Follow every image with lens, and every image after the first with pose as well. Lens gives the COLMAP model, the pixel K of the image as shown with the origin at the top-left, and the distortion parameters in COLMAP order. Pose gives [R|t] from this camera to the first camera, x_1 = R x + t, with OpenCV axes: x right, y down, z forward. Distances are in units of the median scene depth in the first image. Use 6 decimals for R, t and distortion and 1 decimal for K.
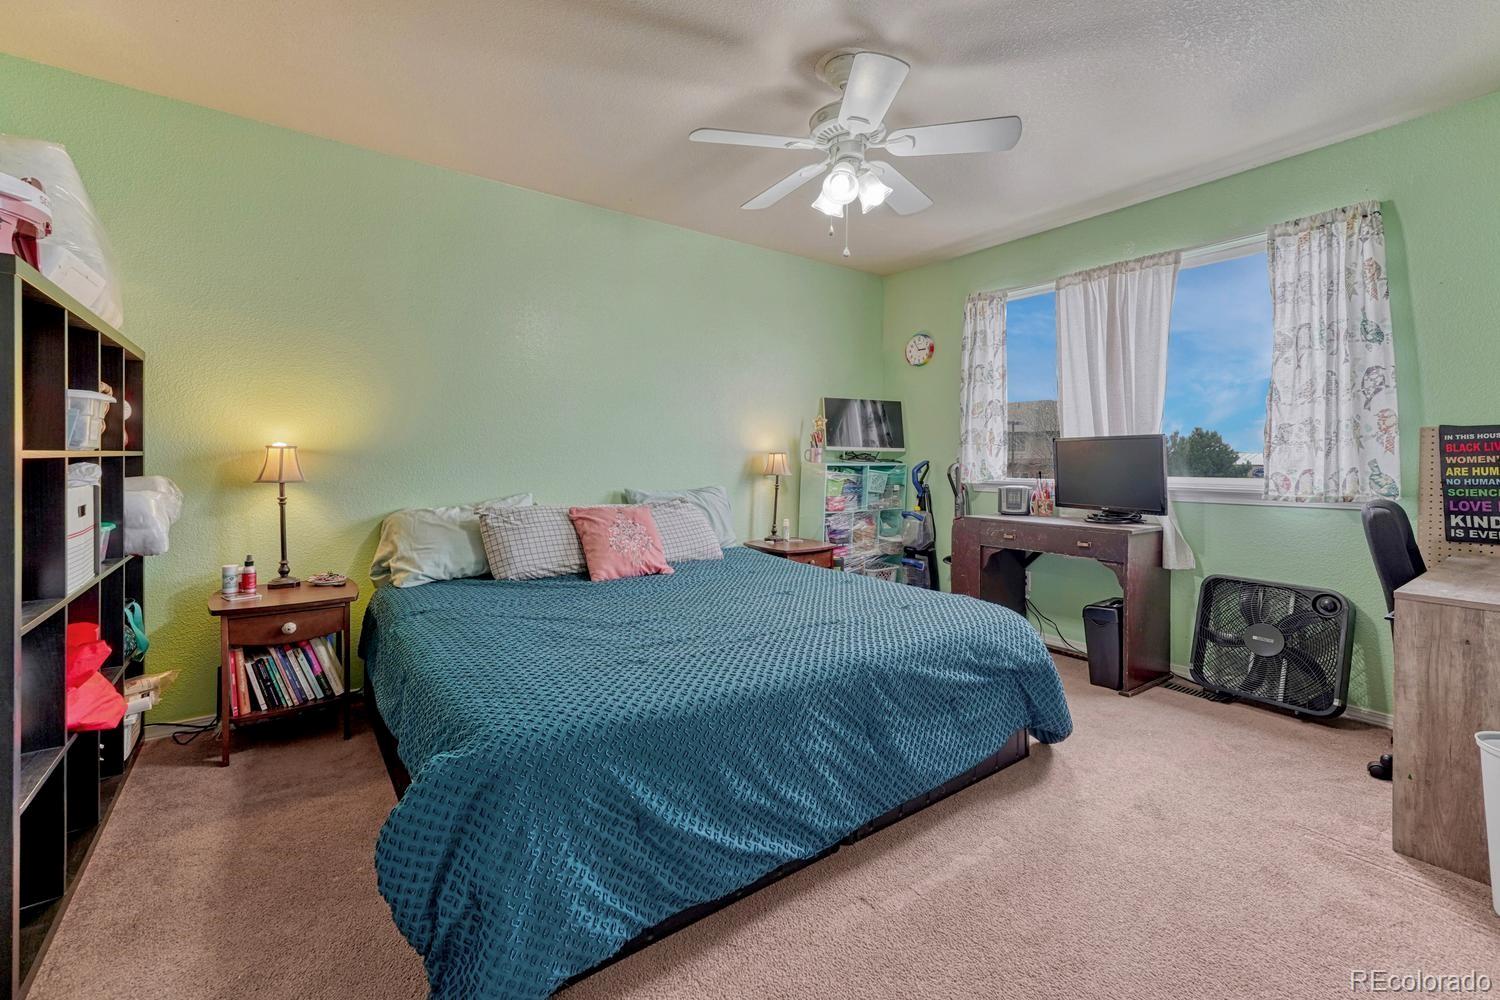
lens RADIAL K [[624.8, 0, 814.5], [0, 624.8, 467.3], [0, 0, 1]] dist [-0.002357, 0.002237]
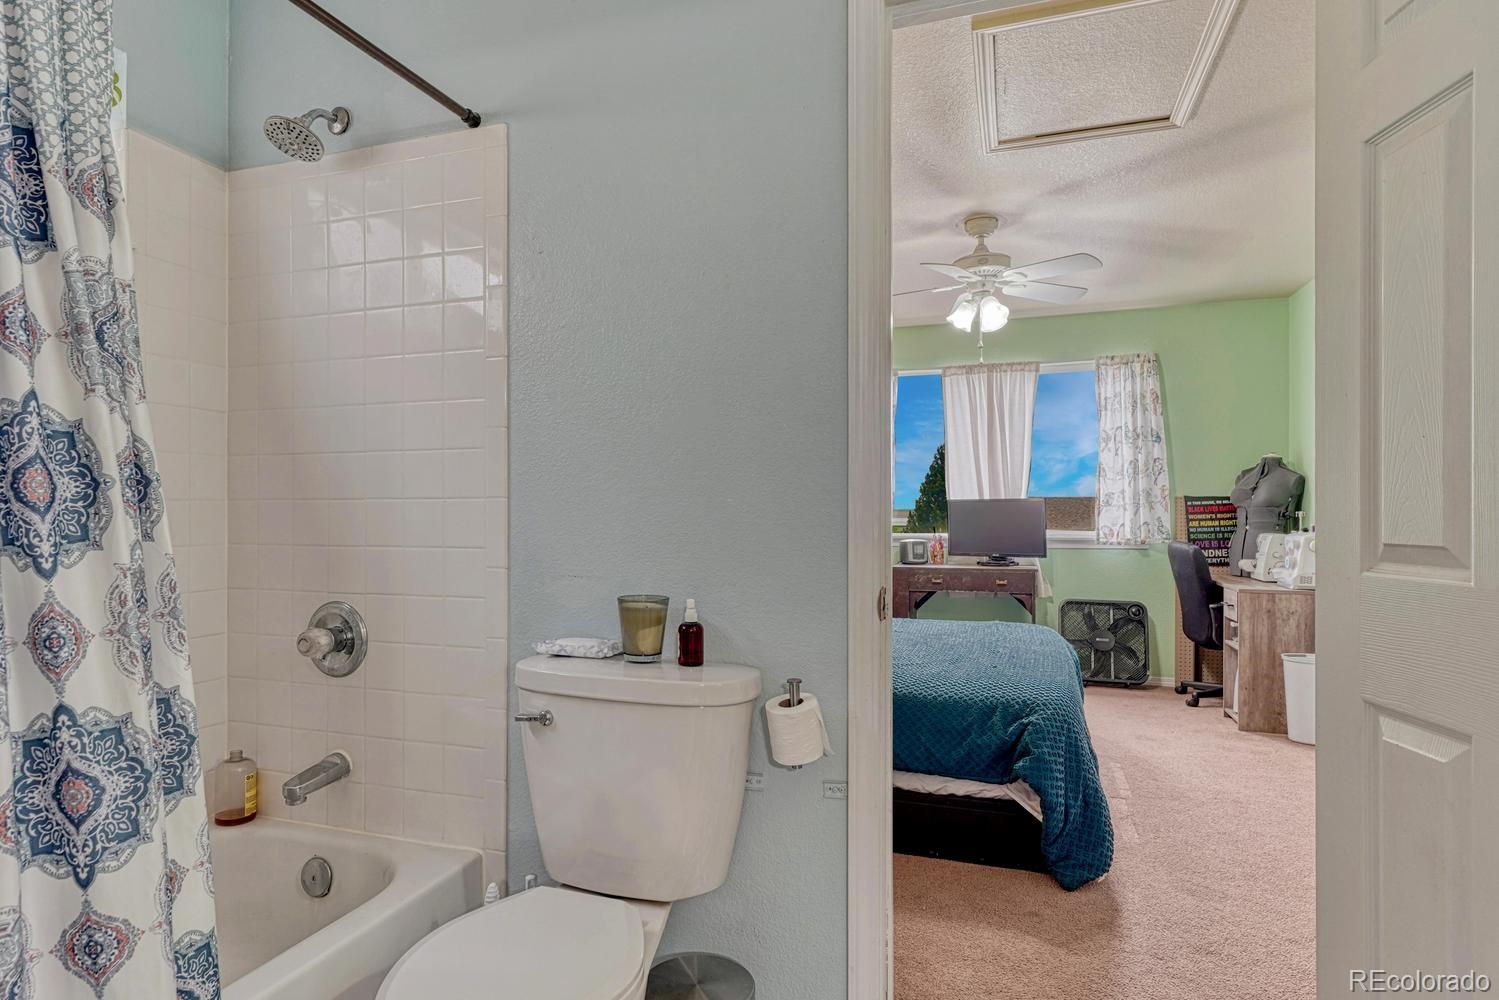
lens RADIAL K [[816.5, 0, 739.7], [0, 816.5, 510.8], [0, 0, 1]] dist [-0.001712, -0.000483]
pose [[0.827658, 0.000568, 0.561233, -1.072287], [0.009038, 0.999856, -0.014341, -0.006515], [-0.561160, 0.016942, 0.827534, -0.110068]]
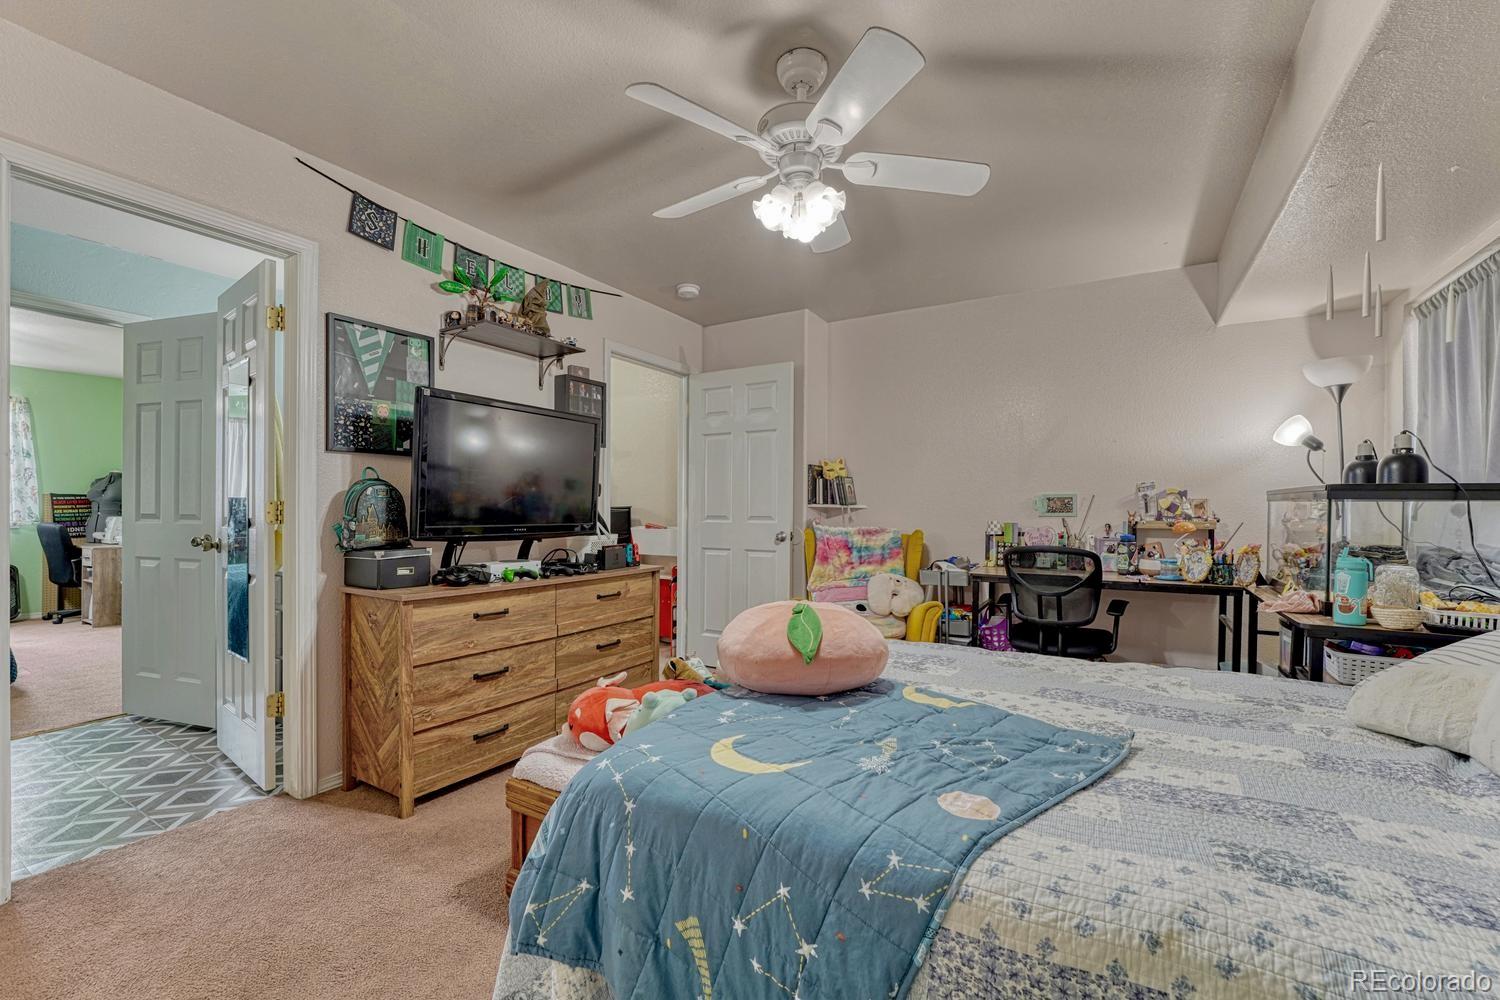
lens RADIAL K [[624.8, 0, 718.2], [0, 624.8, 510.8], [0, 0, 1]] dist [-0.002357, 0.002237]
pose [[-0.353588, -0.007344, 0.935372, -2.142160], [0.005900, 0.999932, 0.010081, -0.004502], [-0.935383, 0.009083, -0.353521, -0.589752]]
